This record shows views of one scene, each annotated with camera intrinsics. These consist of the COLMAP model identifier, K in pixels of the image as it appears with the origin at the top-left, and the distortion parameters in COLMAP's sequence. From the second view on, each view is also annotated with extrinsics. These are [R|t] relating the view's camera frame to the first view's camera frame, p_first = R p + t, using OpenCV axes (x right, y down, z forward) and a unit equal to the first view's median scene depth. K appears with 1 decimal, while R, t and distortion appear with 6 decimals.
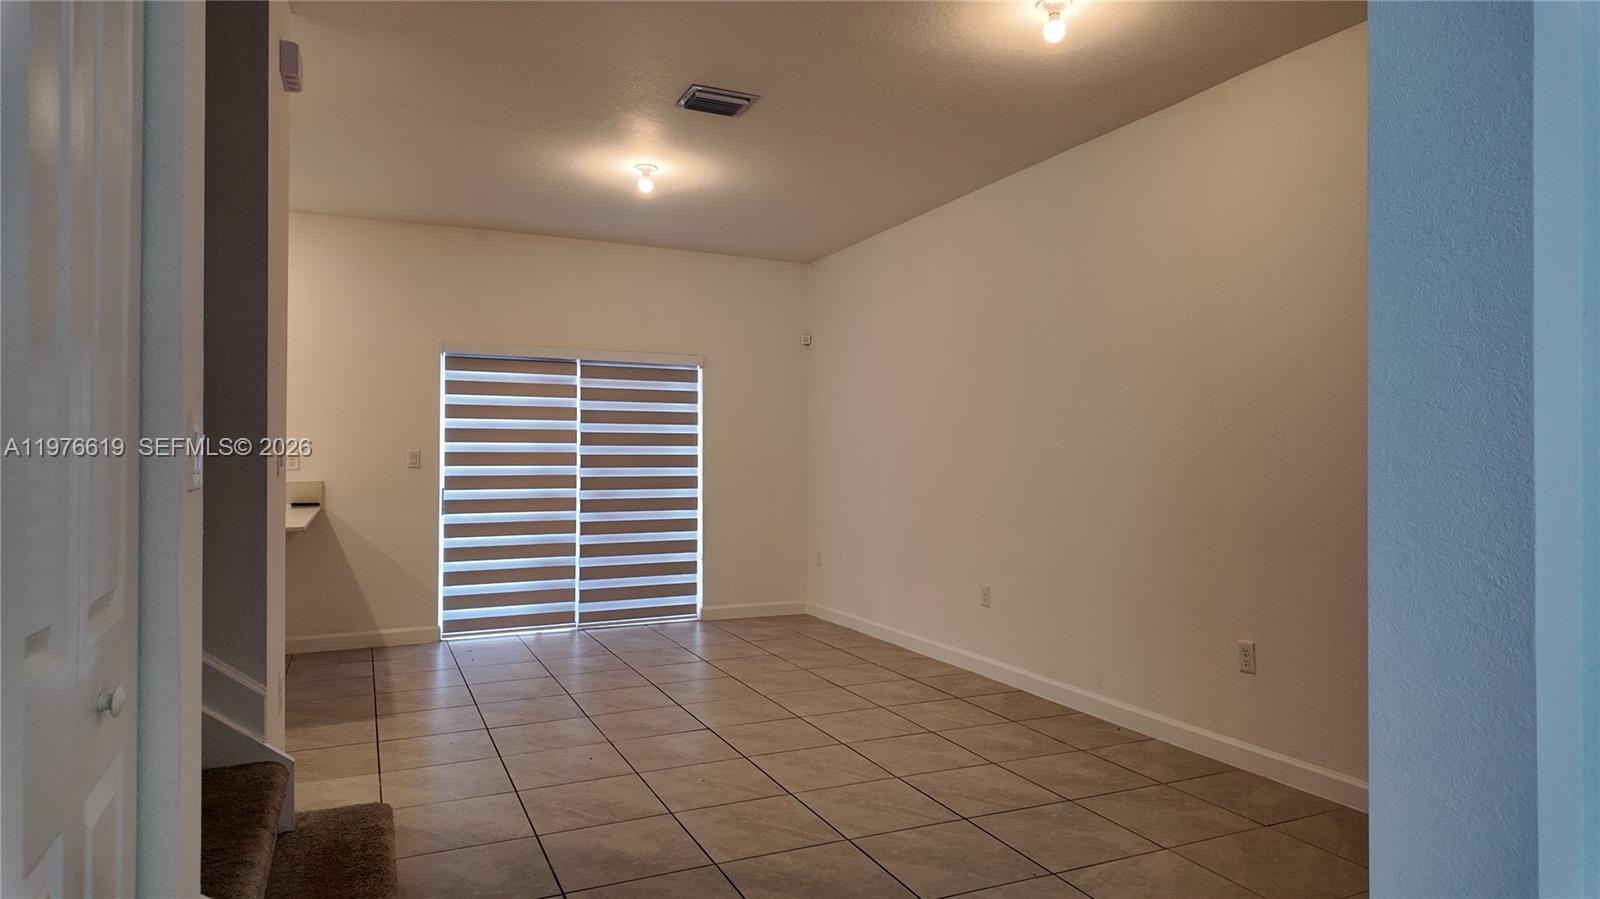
lens RADIAL K [[921.2, 0, 800.0], [0, 921.2, 449.5], [0, 0, 1]] dist [0.060148, -0.081739]
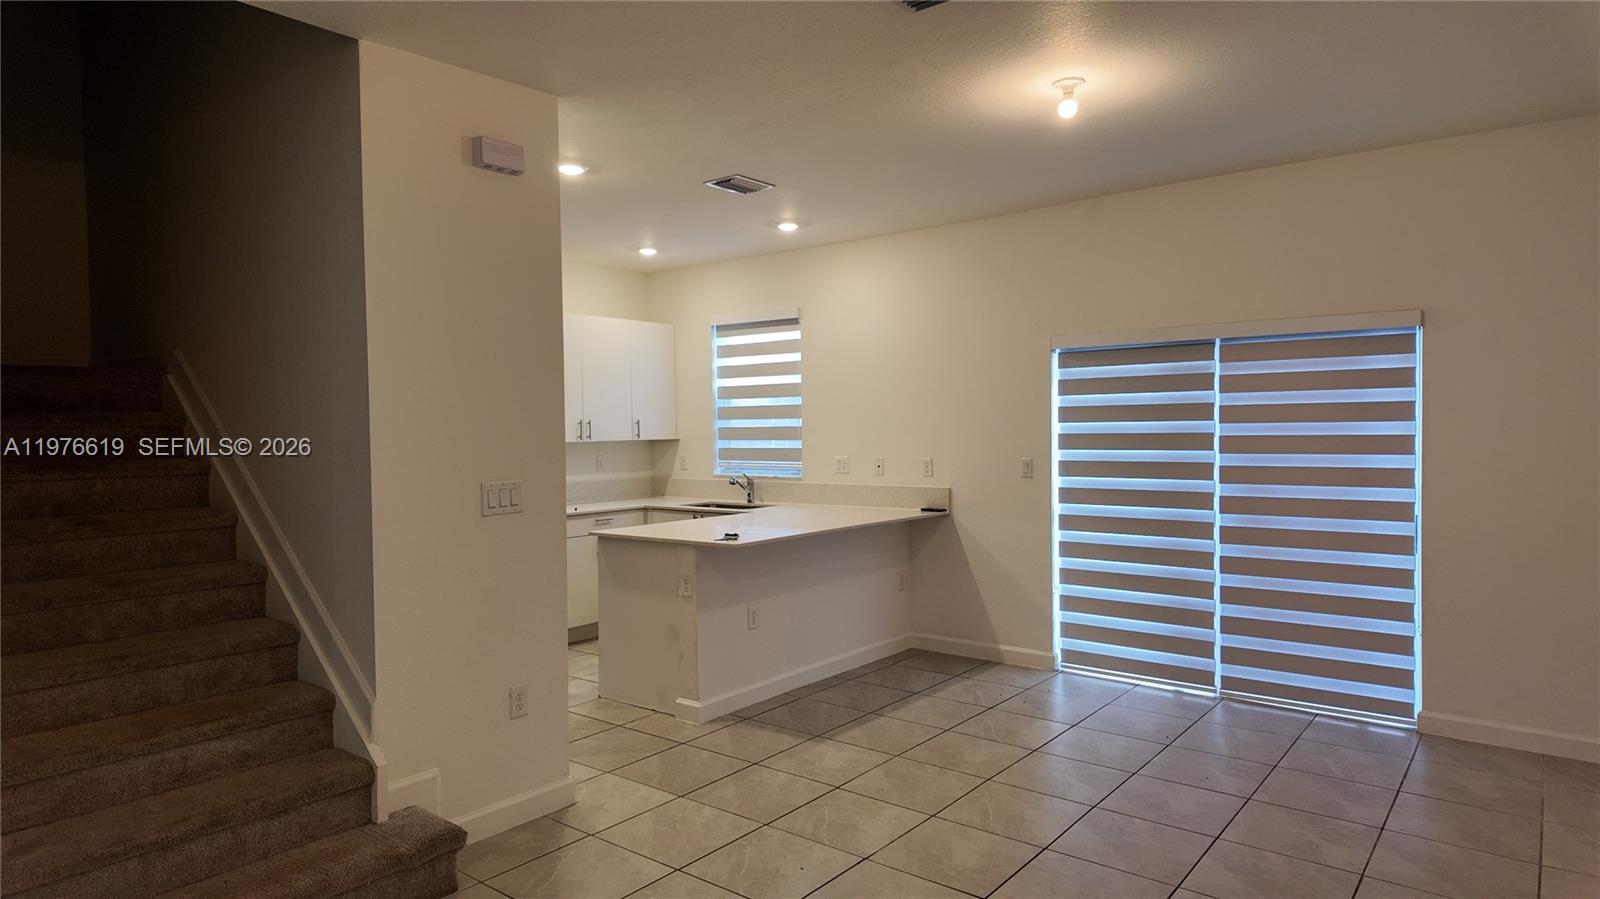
lens RADIAL K [[921.2, 0, 800.0], [0, 921.2, 449.5], [0, 0, 1]] dist [0.060148, -0.081739]
pose [[0.445222, 0.014149, -0.895309, 0.298608], [0.020113, 0.999465, 0.025797, -0.035489], [0.895194, -0.029493, 0.444699, 0.380818]]
